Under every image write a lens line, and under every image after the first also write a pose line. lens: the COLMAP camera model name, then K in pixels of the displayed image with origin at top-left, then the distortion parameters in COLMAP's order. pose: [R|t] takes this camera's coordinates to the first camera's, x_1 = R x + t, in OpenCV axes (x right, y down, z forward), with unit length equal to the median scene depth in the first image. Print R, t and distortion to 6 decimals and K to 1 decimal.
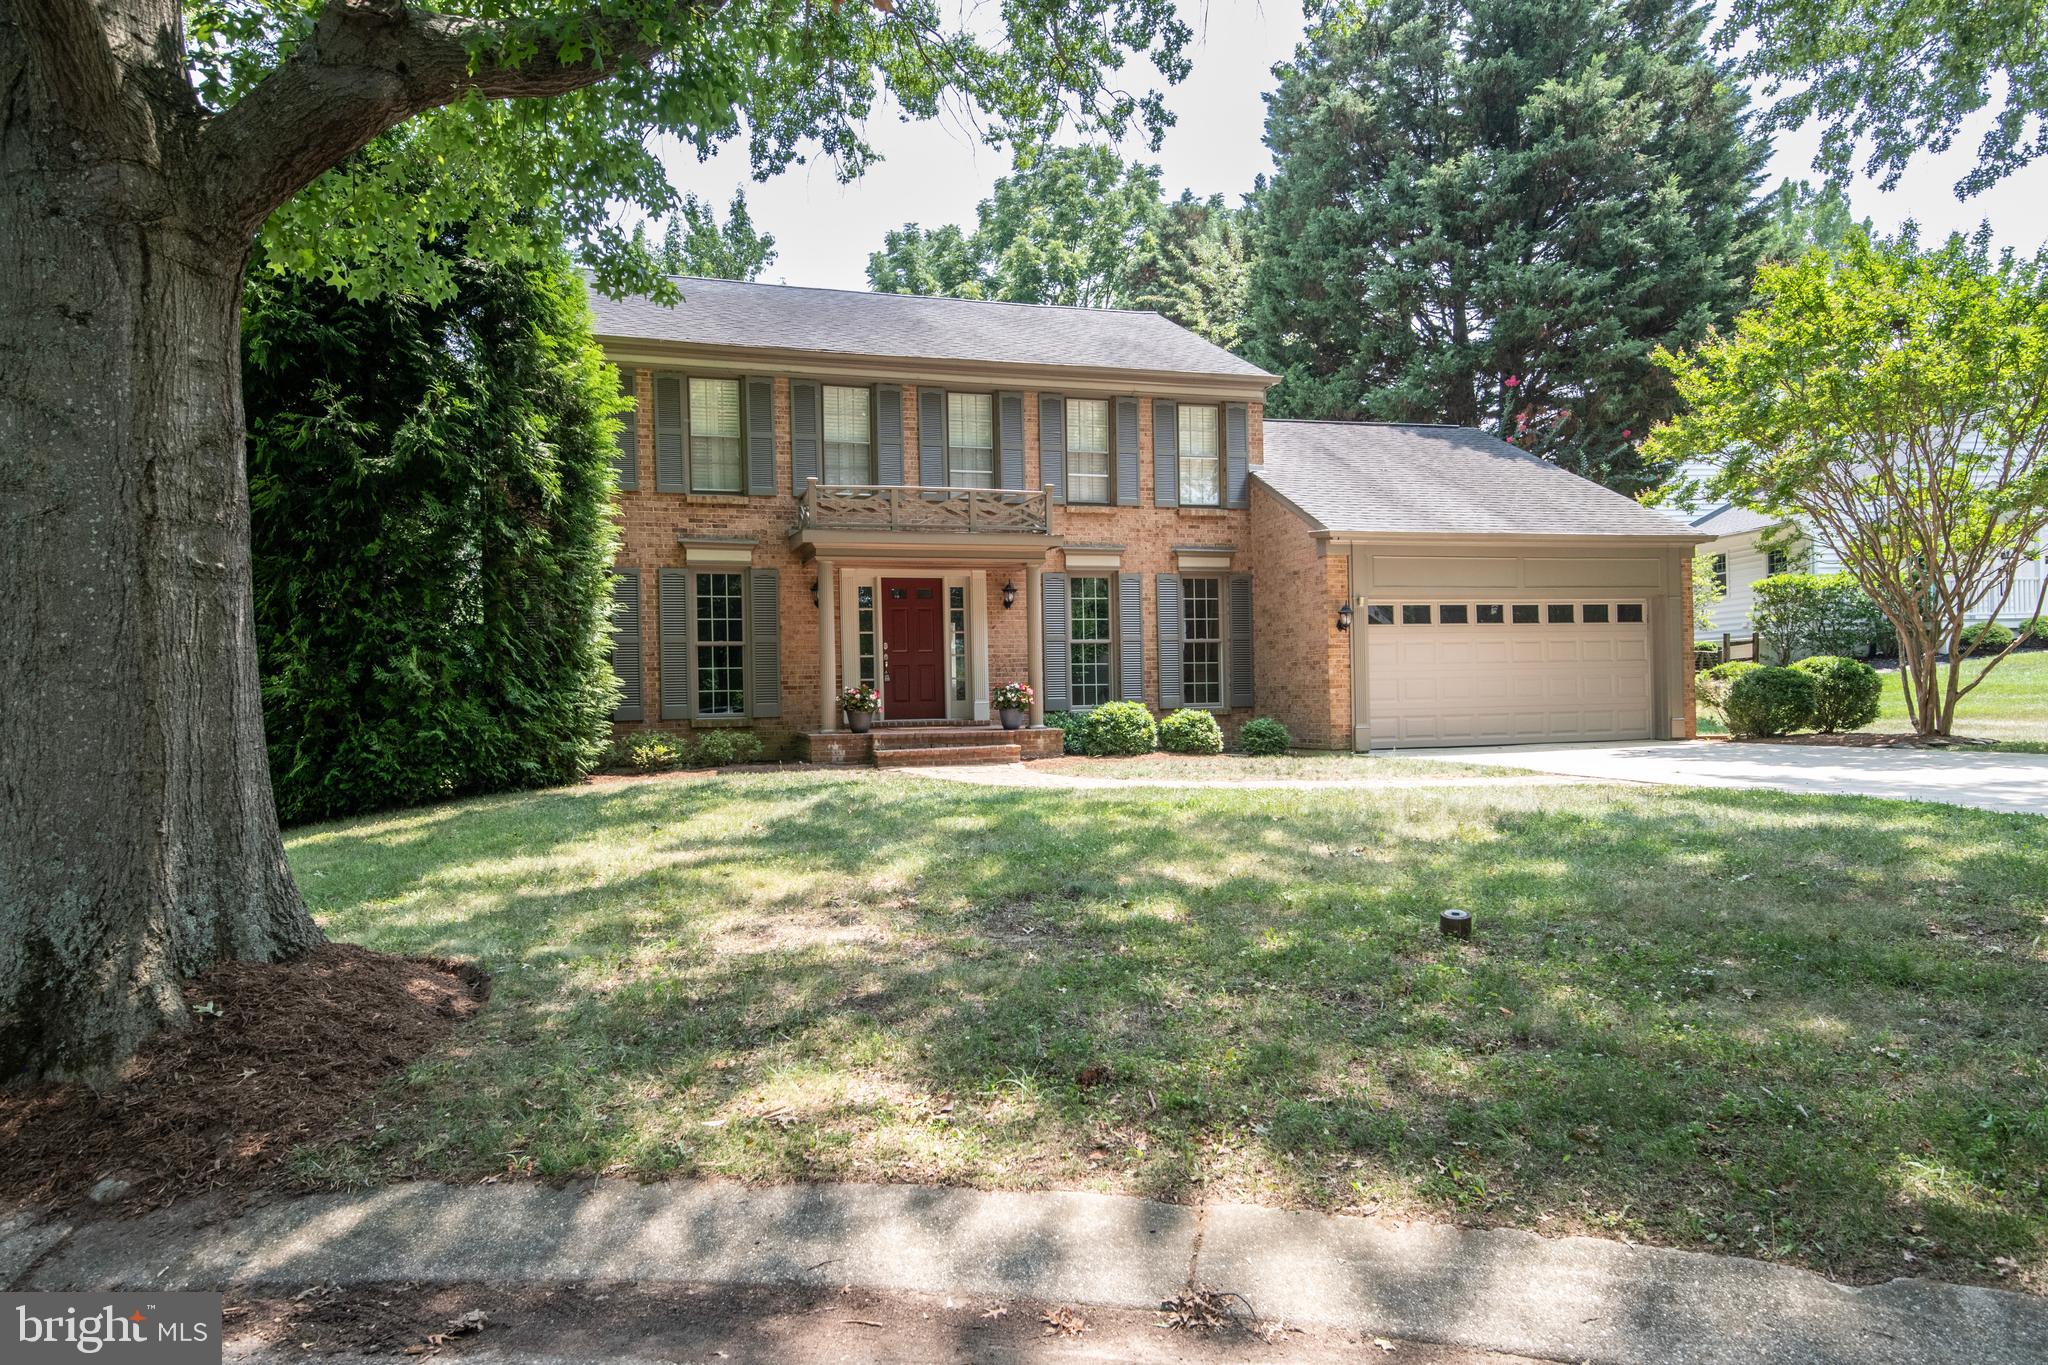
lens RADIAL K [[1297.8, 0, 1024.0], [0, 1297.8, 682.5], [0, 0, 1]] dist [0.078374, -0.015458]
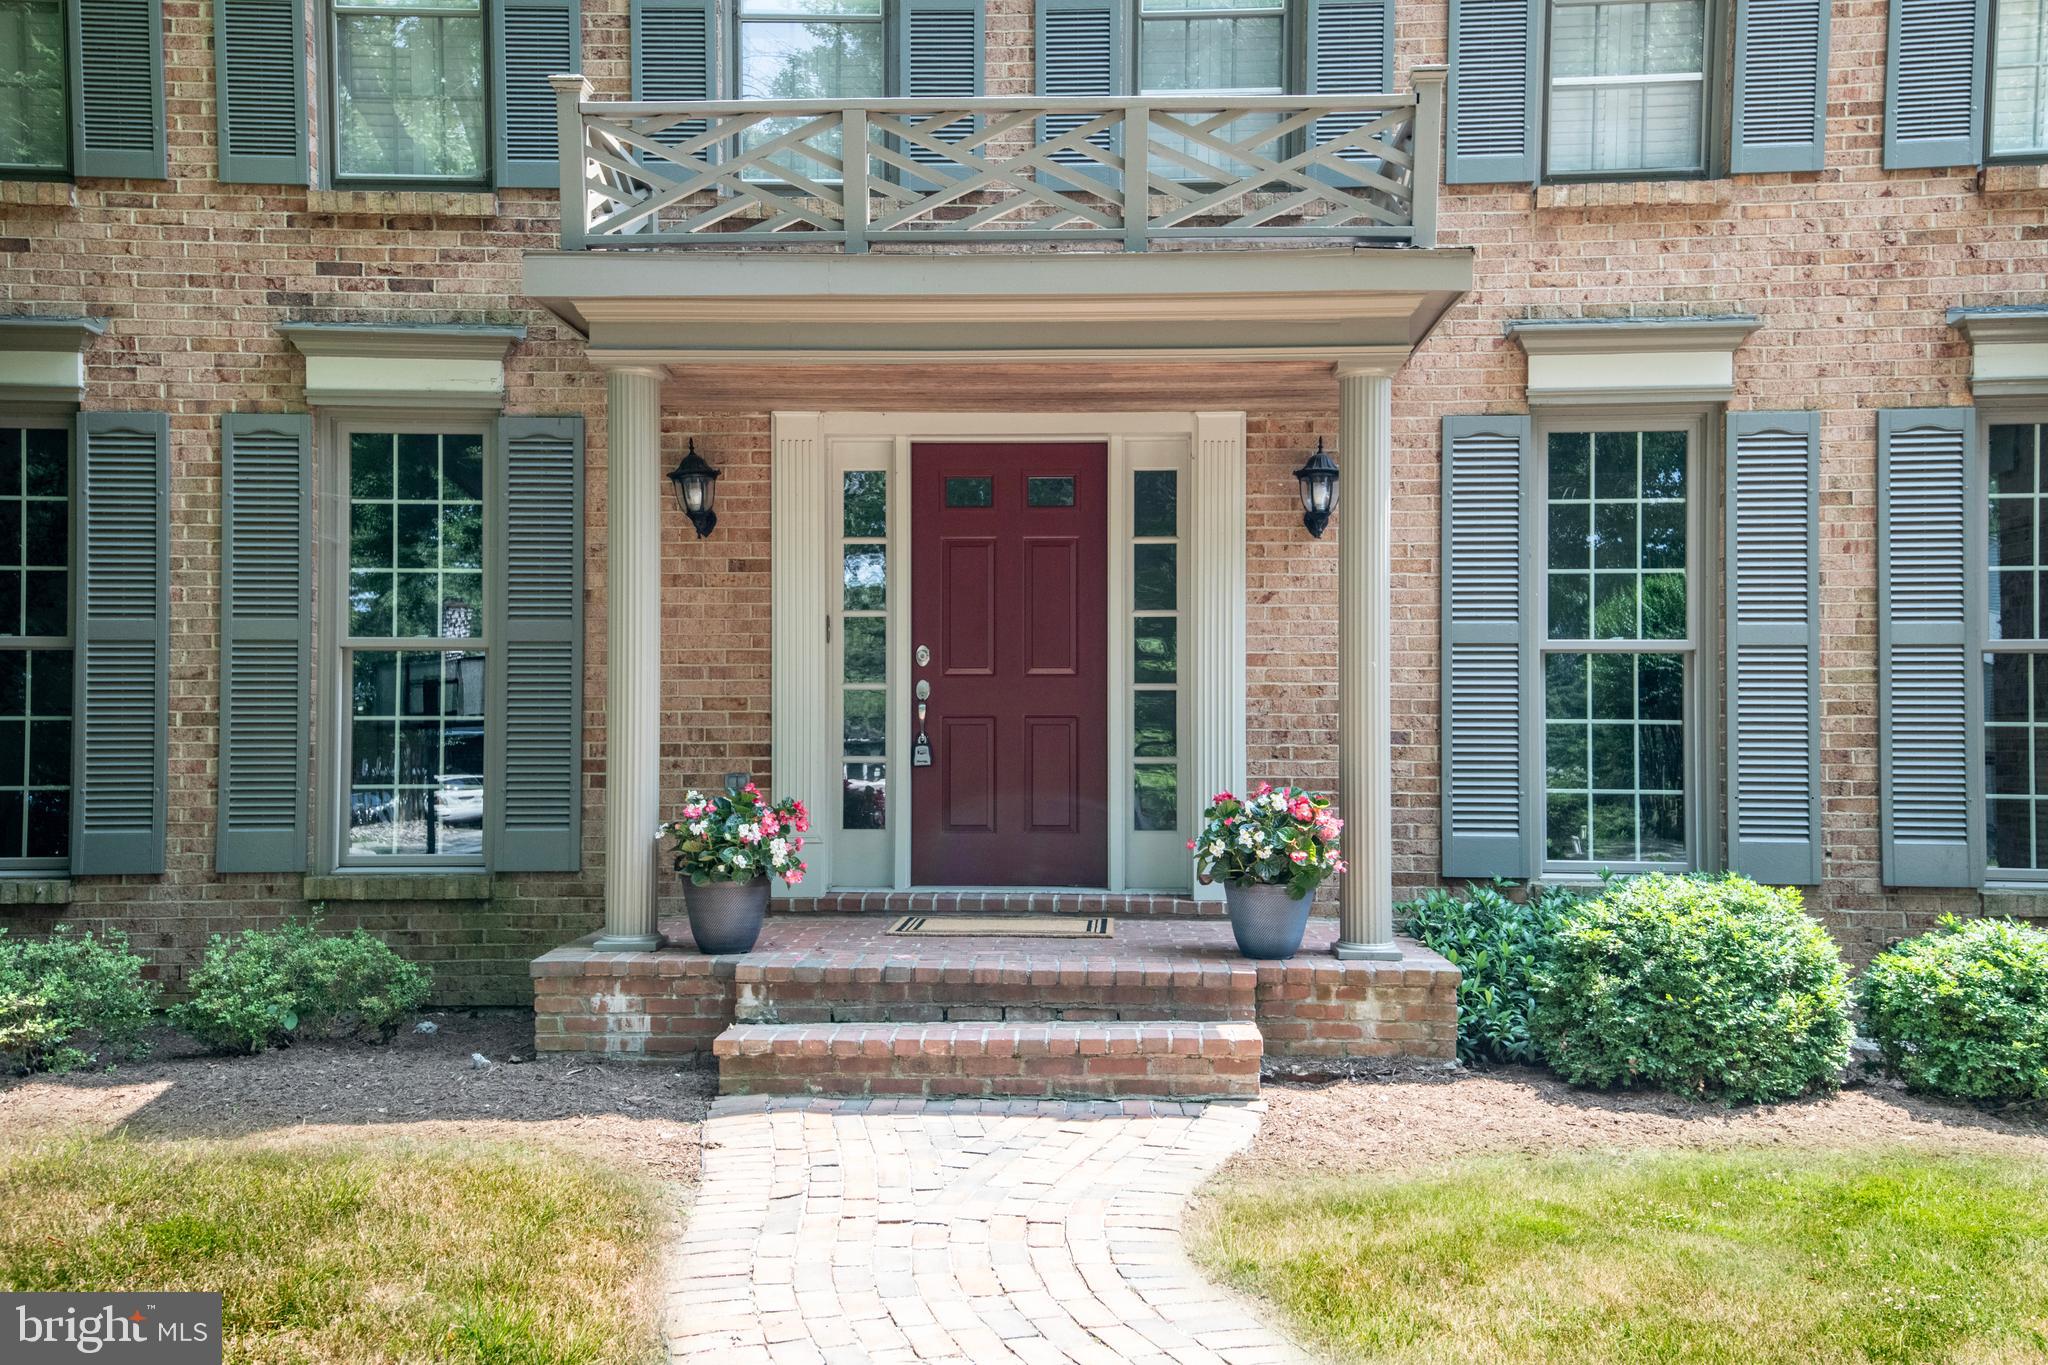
lens RADIAL K [[1930.5, 0, 1024.0], [0, 1930.5, 682.5], [0, 0, 1]] dist [0.180356, 0.004707]
pose [[0.944698, 0.012728, -0.327694, 0.083451], [-0.017902, 0.999758, -0.012780, -0.017975], [0.327452, 0.017940, 0.944698, 0.634852]]
